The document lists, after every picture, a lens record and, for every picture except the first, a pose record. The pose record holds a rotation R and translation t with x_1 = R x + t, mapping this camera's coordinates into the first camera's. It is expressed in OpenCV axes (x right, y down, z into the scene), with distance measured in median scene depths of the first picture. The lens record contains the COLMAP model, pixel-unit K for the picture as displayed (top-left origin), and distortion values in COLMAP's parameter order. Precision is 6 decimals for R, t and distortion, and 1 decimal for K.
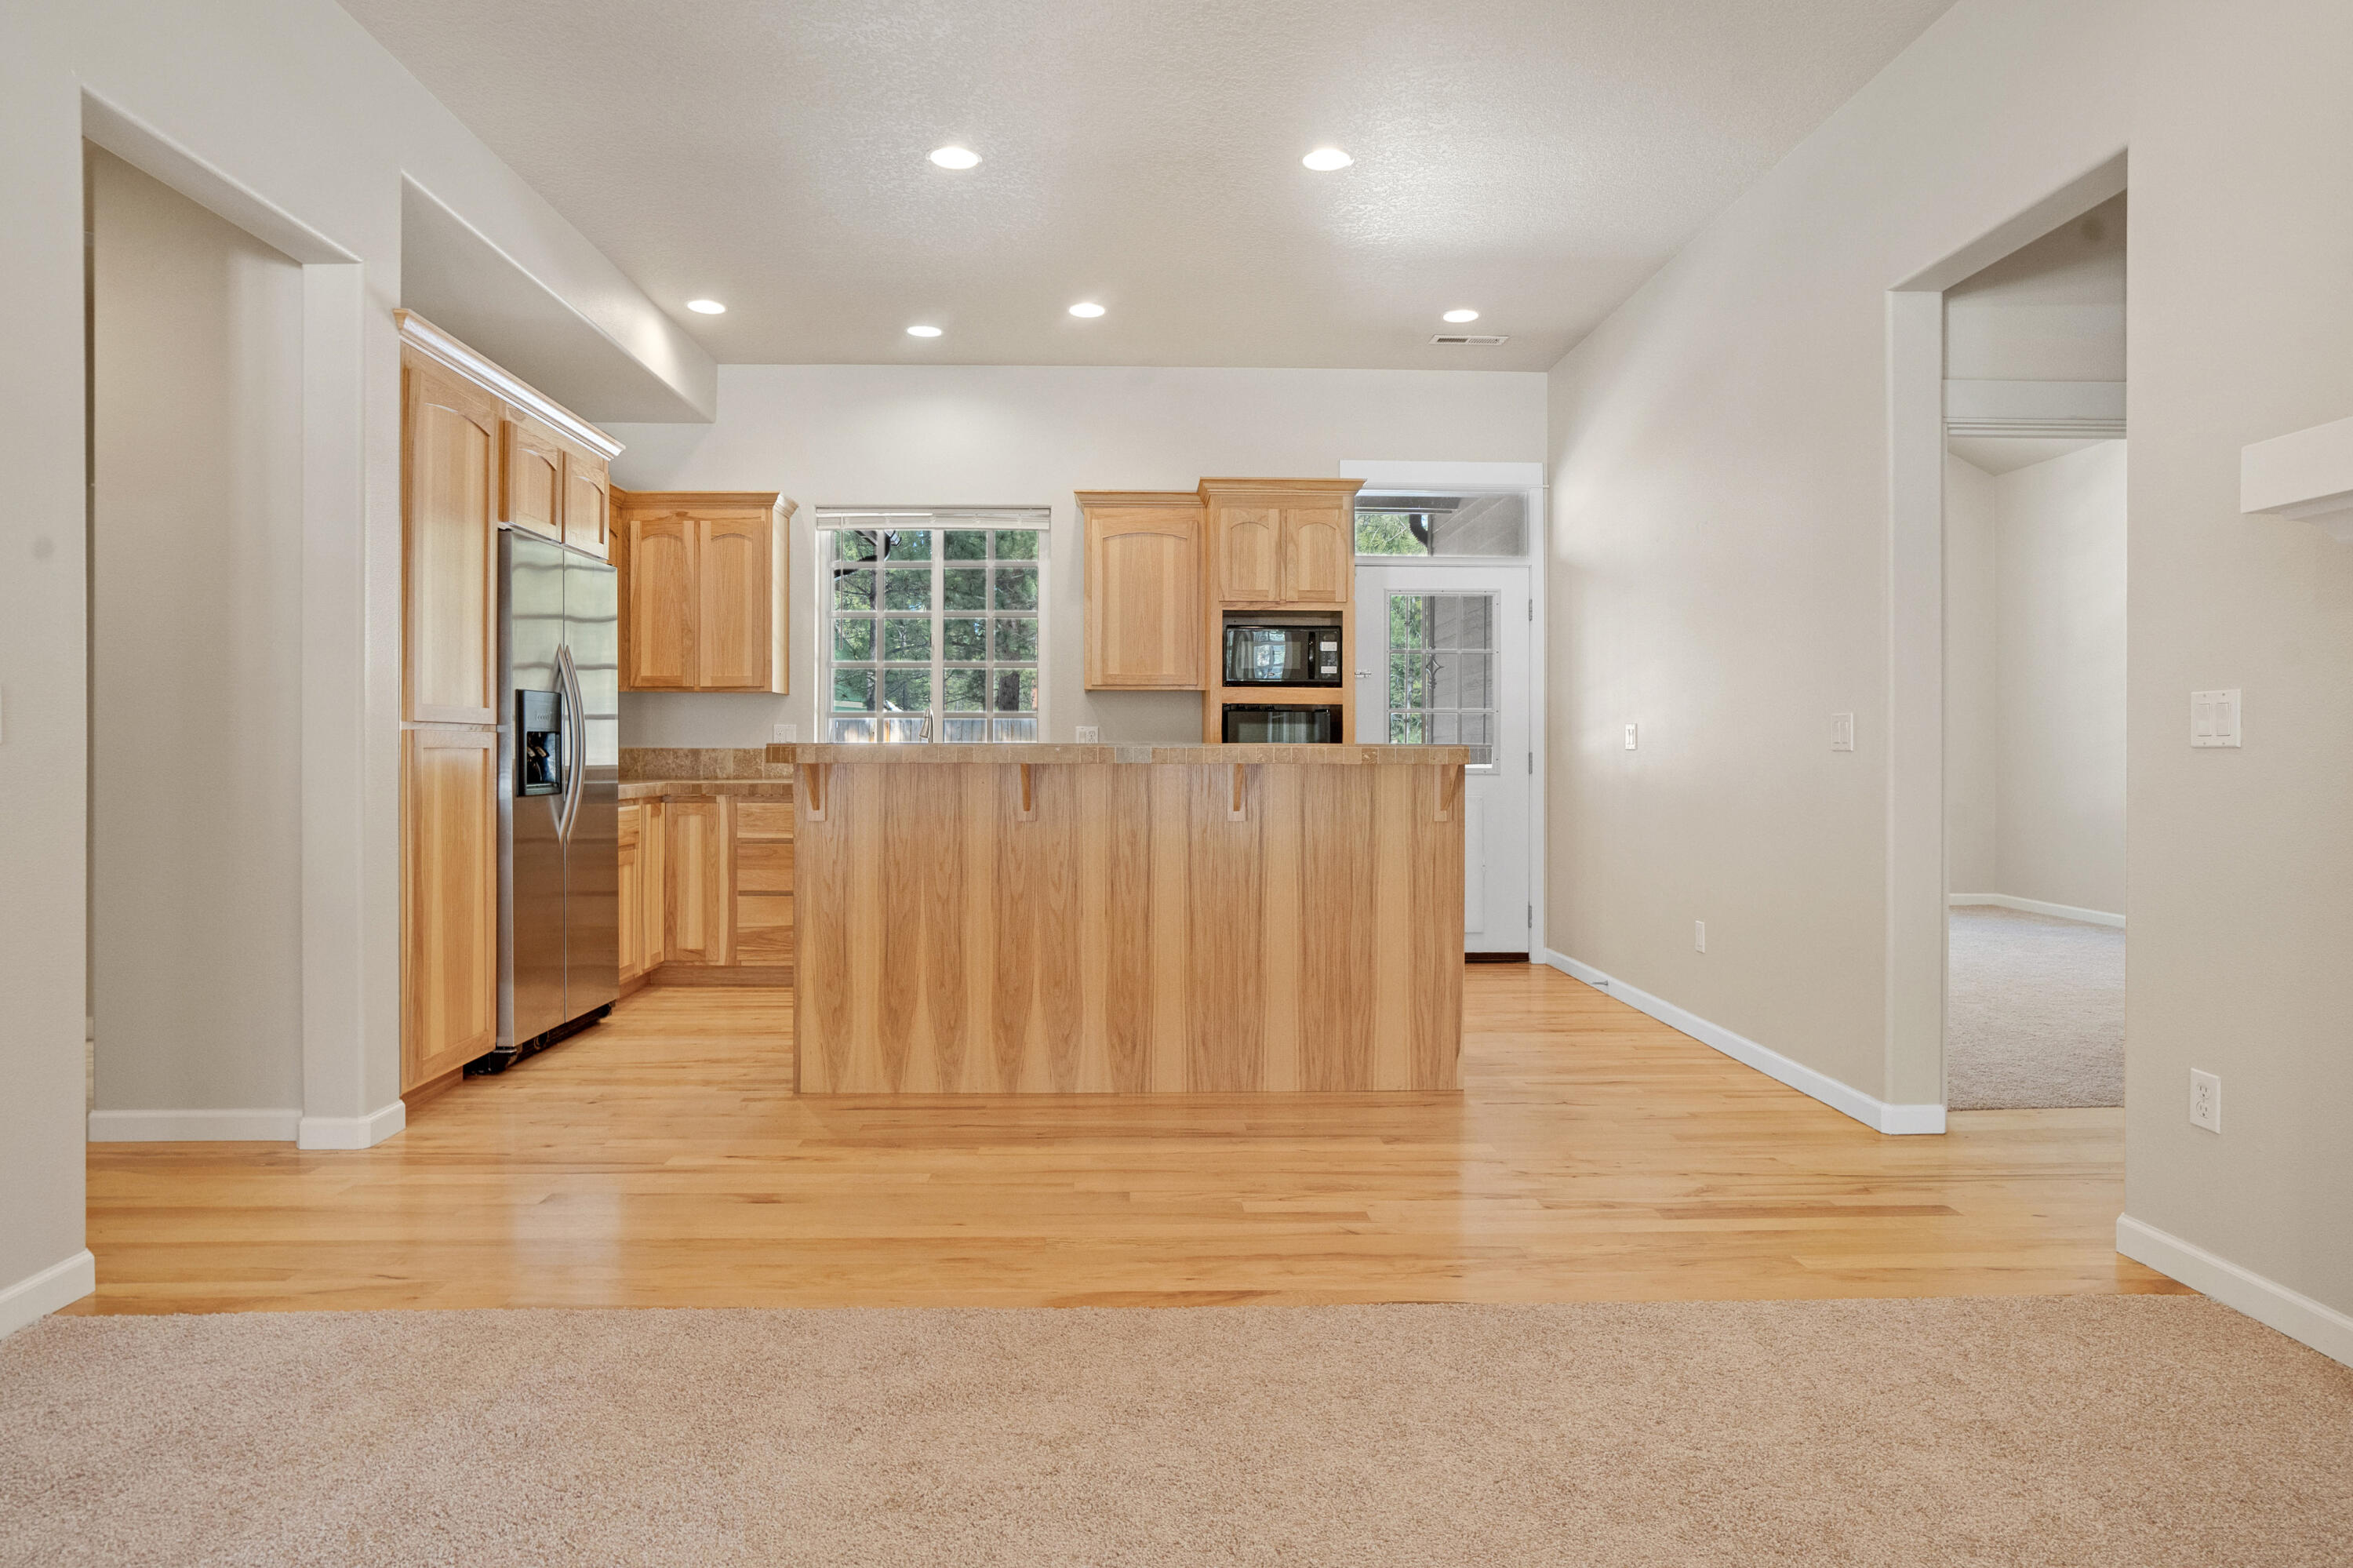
lens RADIAL K [[1344.3, 0, 1166.2], [0, 1344.3, 741.1], [0, 0, 1]] dist [-0.024027, 0.000612]
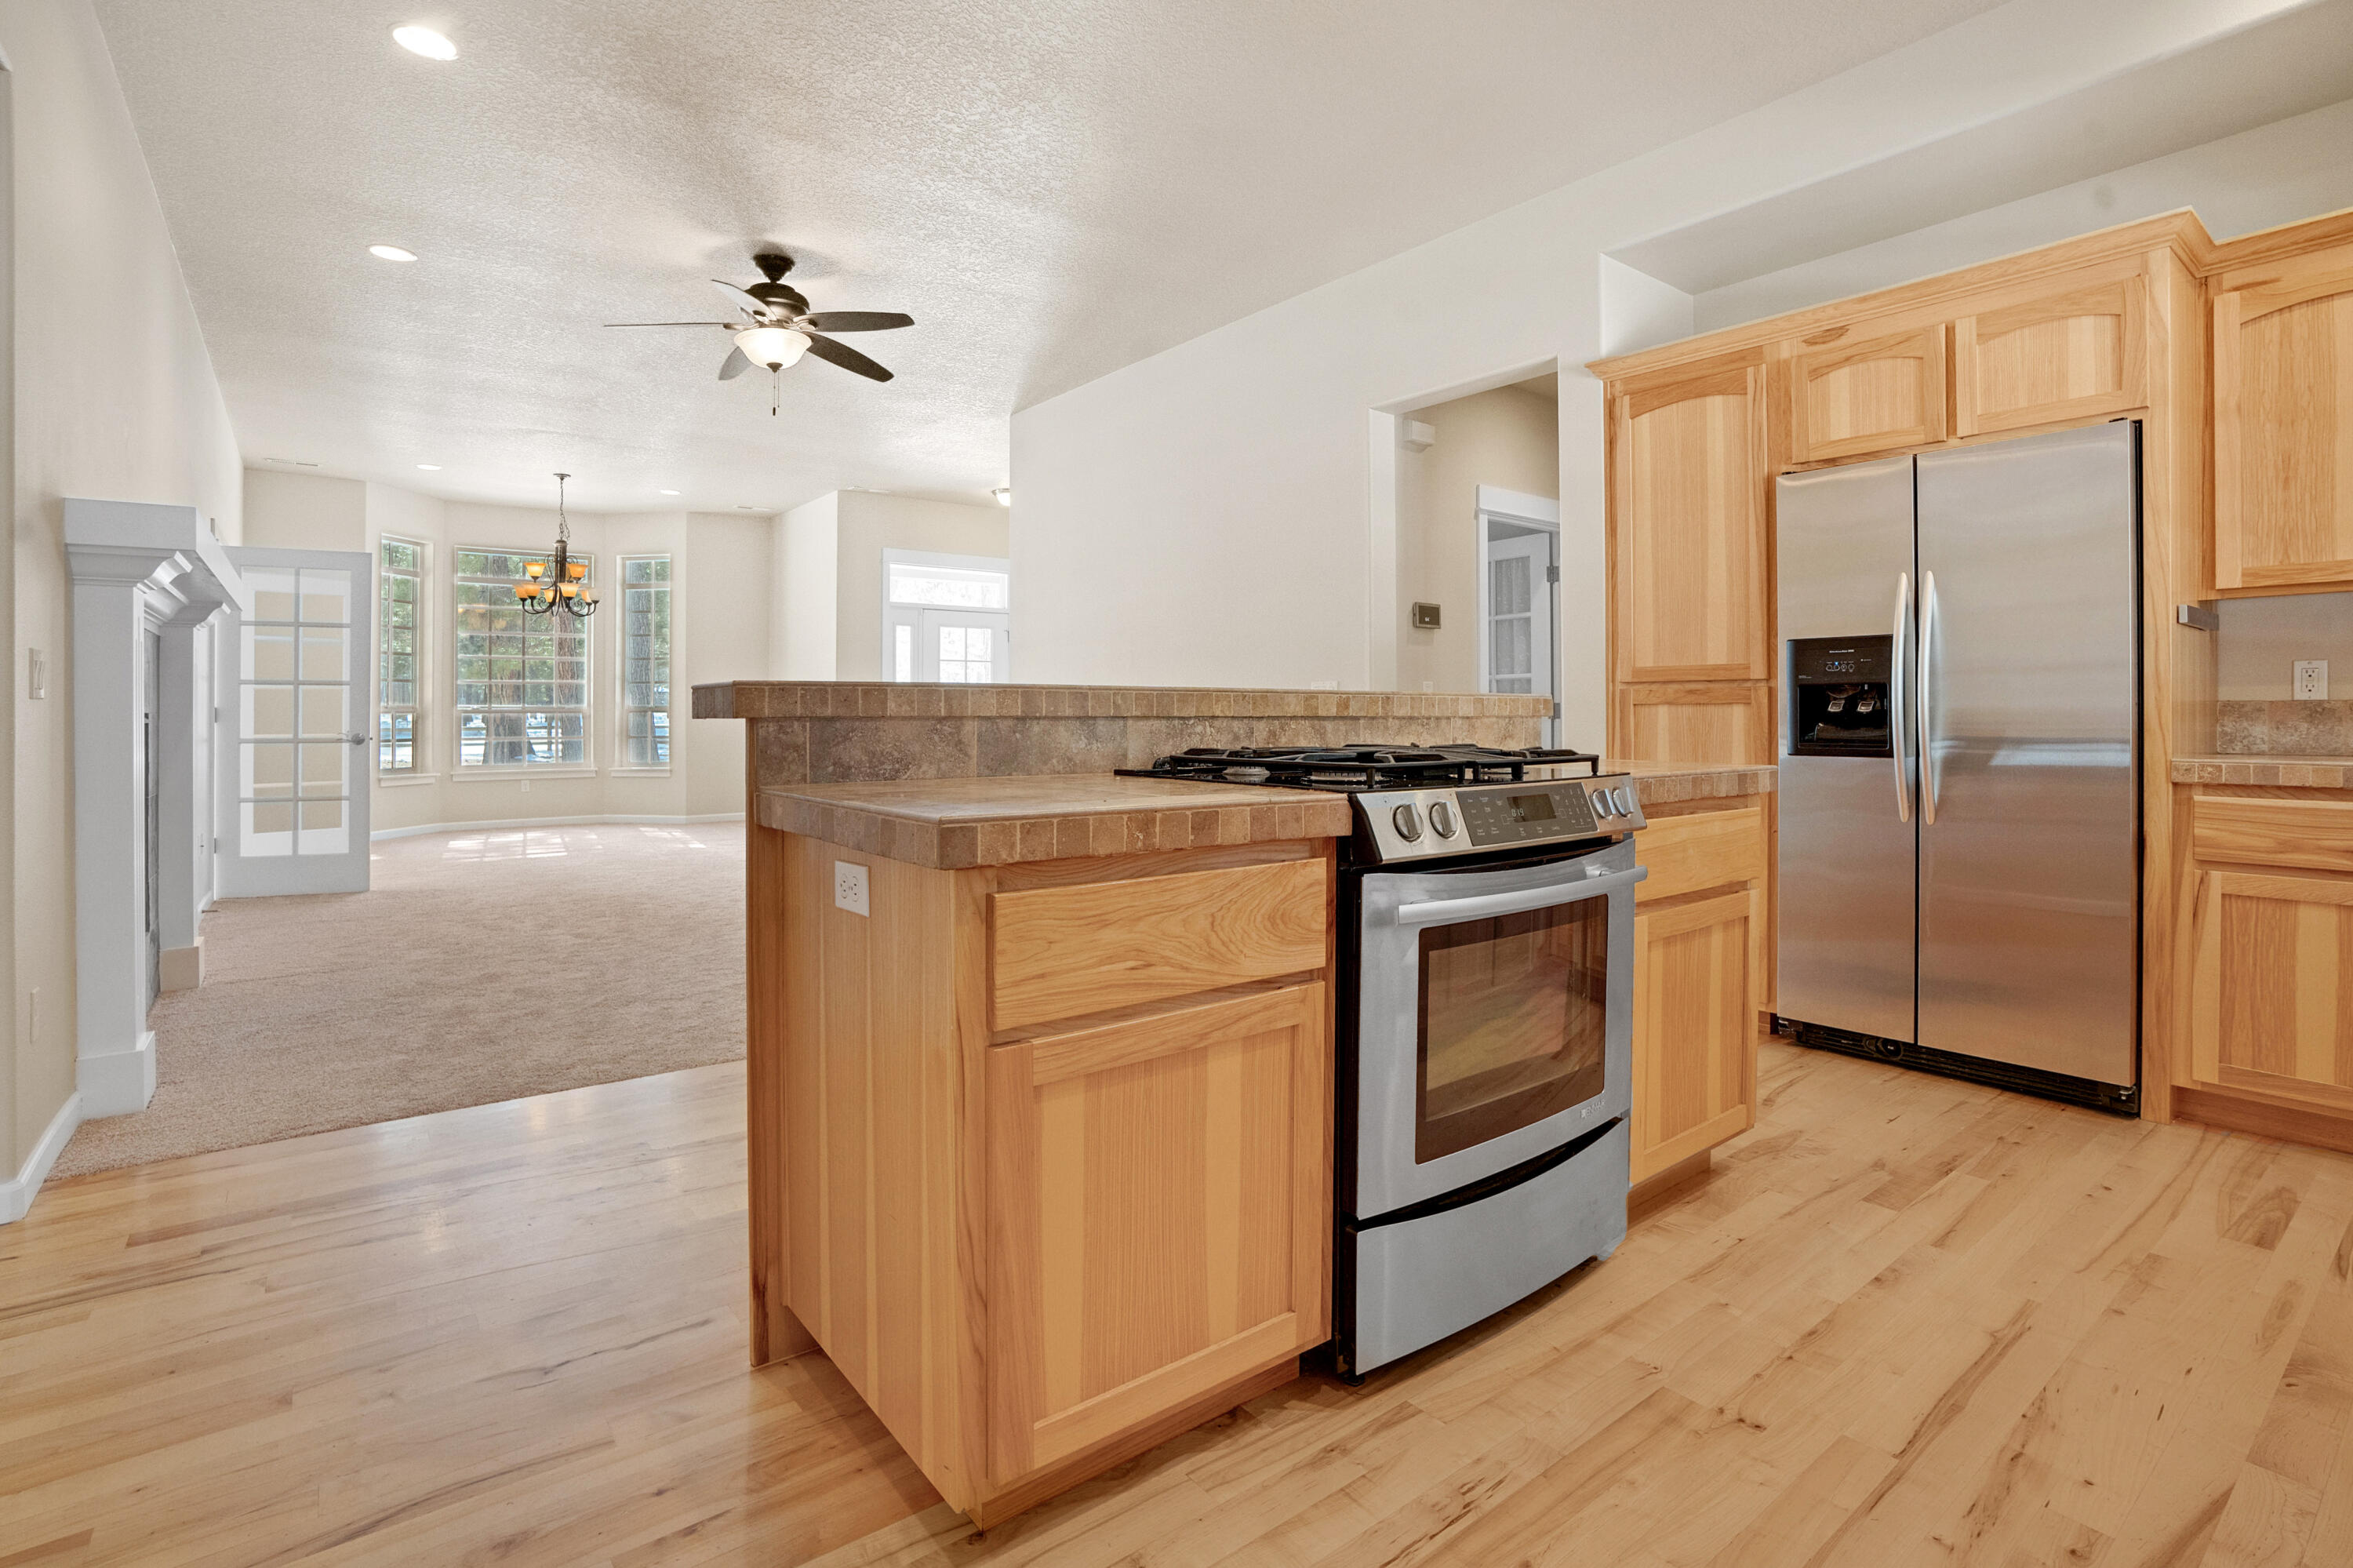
lens RADIAL K [[1137.9, 0, 1176.9], [0, 1137.9, 700.6], [0, 0, 1]] dist [-0.061607, 0.028564]
pose [[-0.810150, -0.006018, -0.586192, 0.238022], [0.005532, 0.999824, -0.017909, 0.011501], [0.586196, -0.017752, -0.809975, 1.016672]]
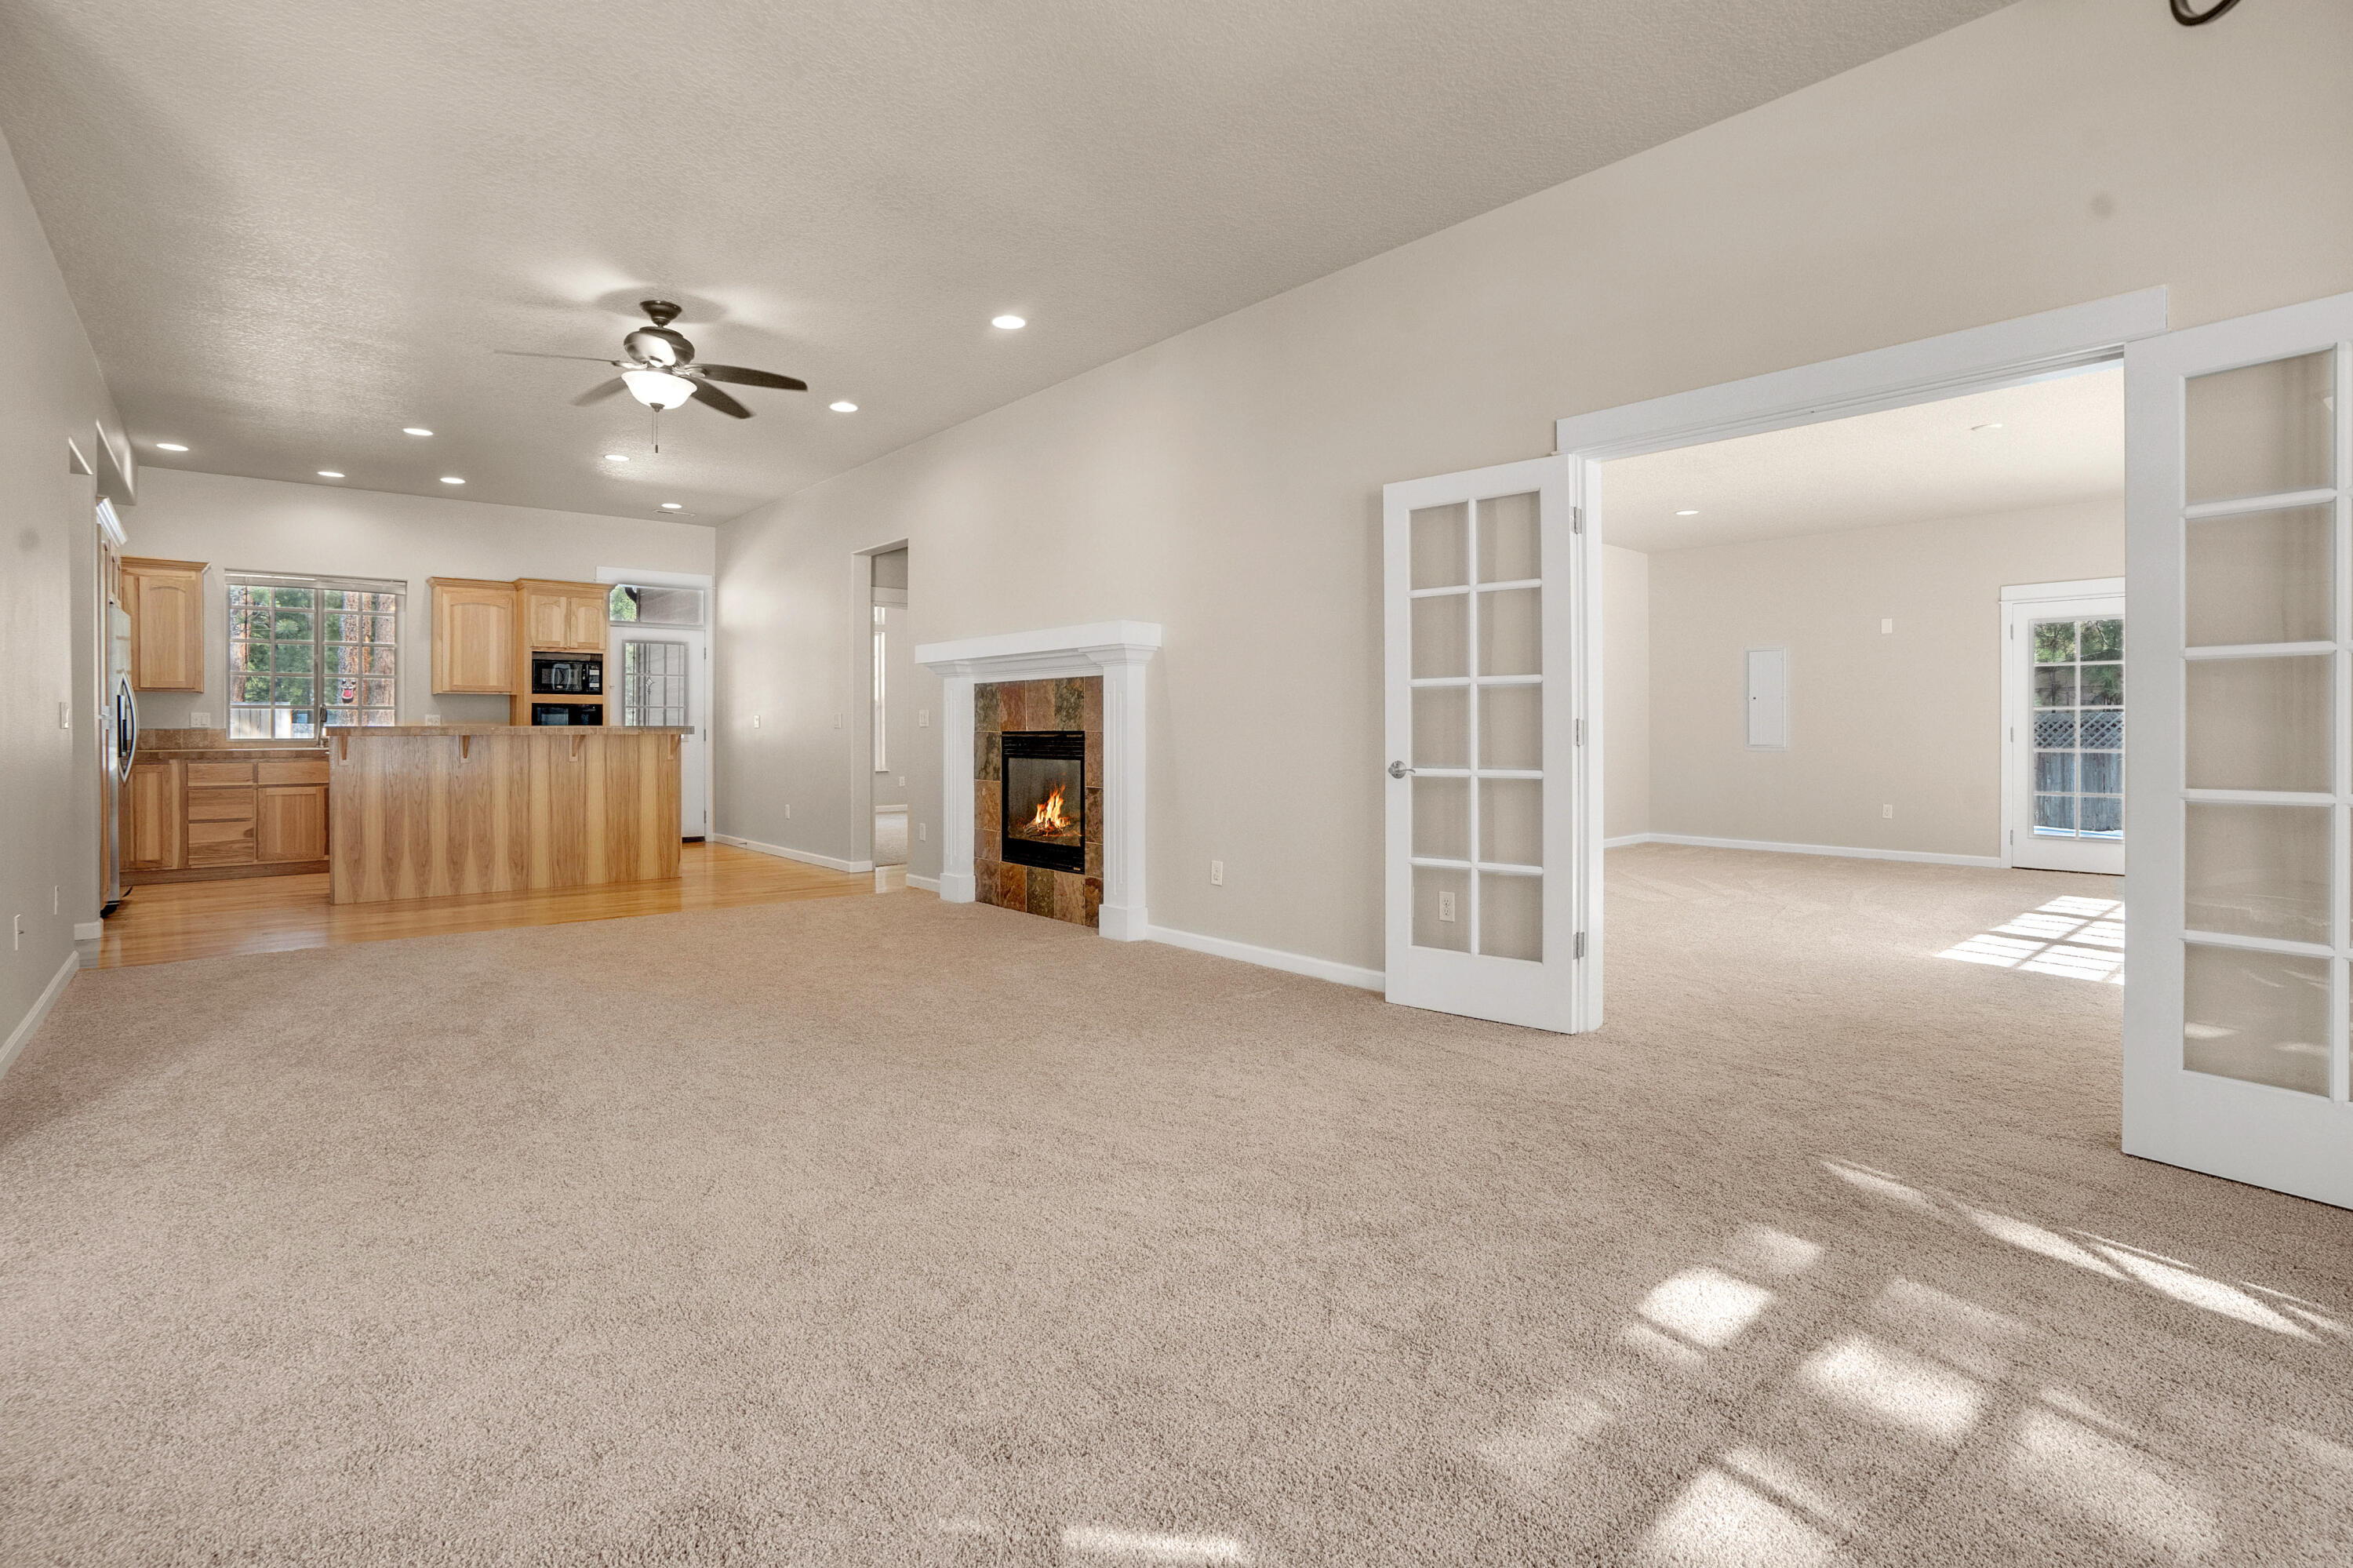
lens RADIAL K [[1126.7, 0, 1159.9], [0, 1126.7, 732.8], [0, 0, 1]] dist [-0.047187, 0.019703]
pose [[0.786195, -0.005128, 0.617957, -0.221026], [-0.001738, 0.999943, 0.010509, -0.005301], [-0.617976, -0.009336, 0.786142, -0.704375]]
